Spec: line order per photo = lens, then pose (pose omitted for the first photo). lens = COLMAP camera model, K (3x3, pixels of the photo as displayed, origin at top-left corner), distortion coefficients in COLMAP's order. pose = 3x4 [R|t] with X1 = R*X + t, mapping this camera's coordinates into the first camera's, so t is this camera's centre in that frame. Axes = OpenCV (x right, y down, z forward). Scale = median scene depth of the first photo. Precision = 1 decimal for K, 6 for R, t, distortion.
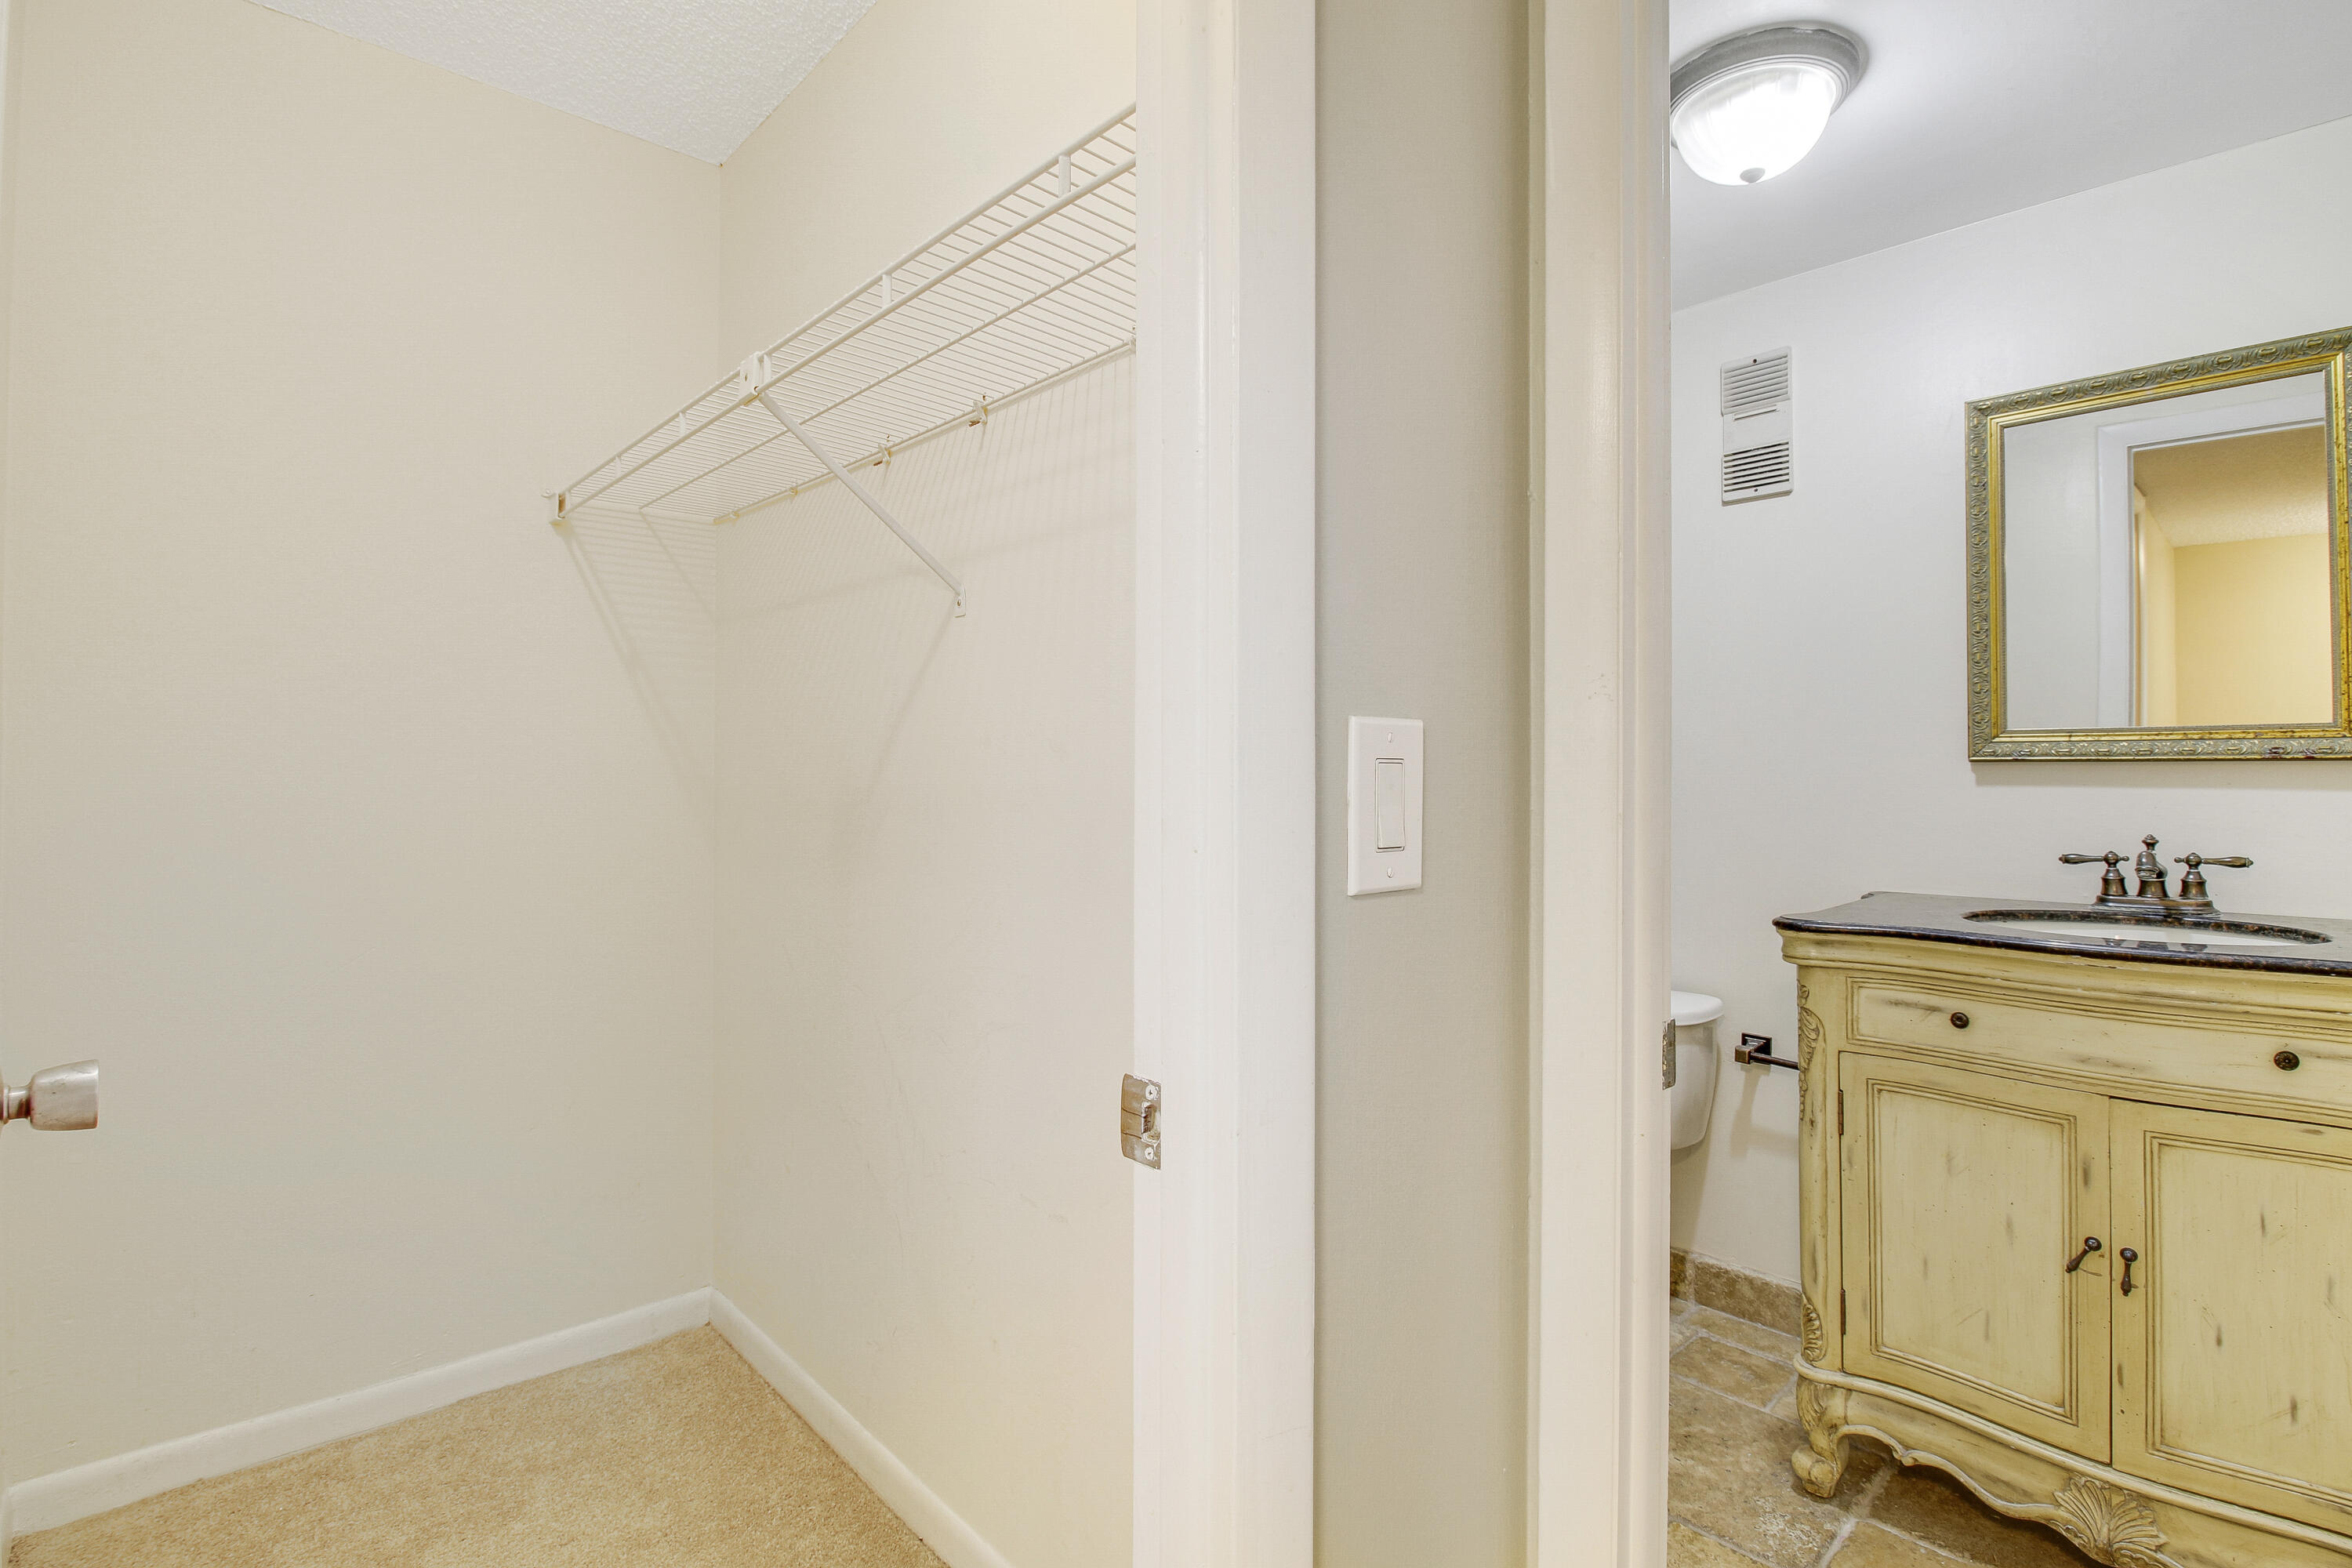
lens RADIAL K [[1105.5, 0, 1174.2], [0, 1105.5, 763.8], [0, 0, 1]] dist [-0.026596, -0.001068]
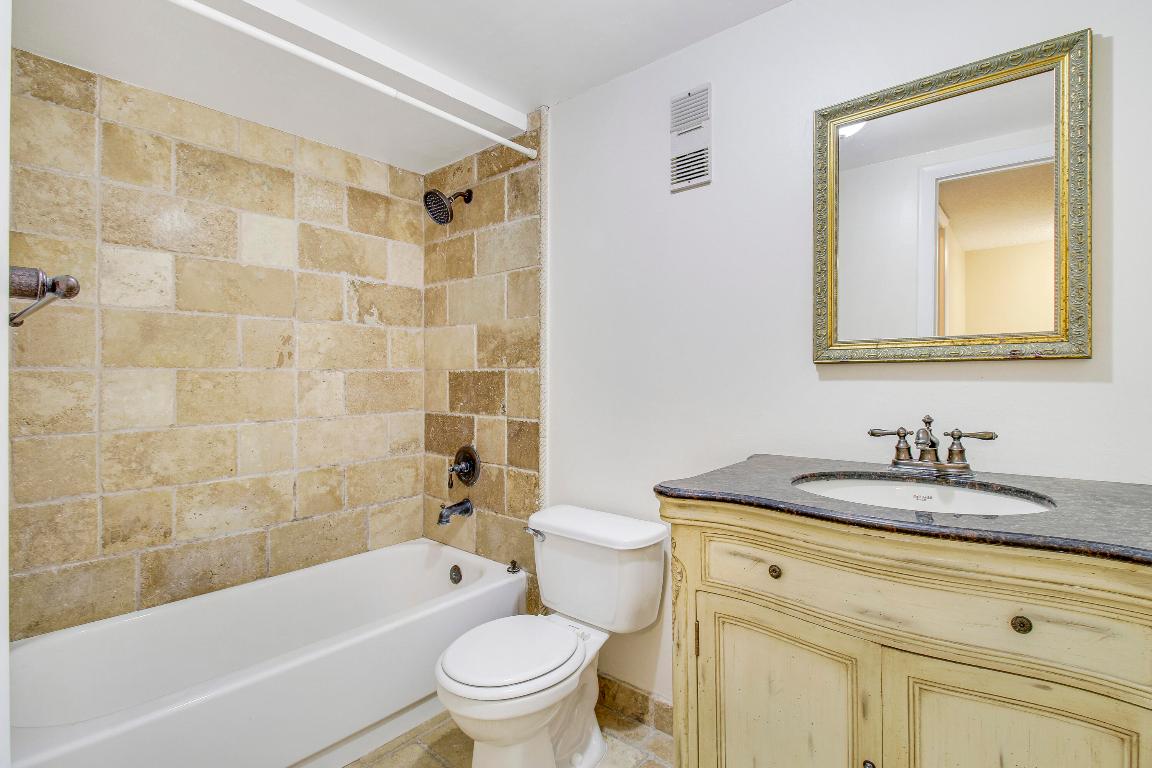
lens RADIAL K [[551.7, 0, 576.0], [0, 551.7, 384.0], [0, 0, 1]] dist [0.000107, -0.009366]
pose [[0.991971, -0.014596, 0.125619, 0.386751], [0.011520, 0.999617, 0.025181, 0.003246], [-0.125939, -0.023532, 0.991759, 0.377256]]
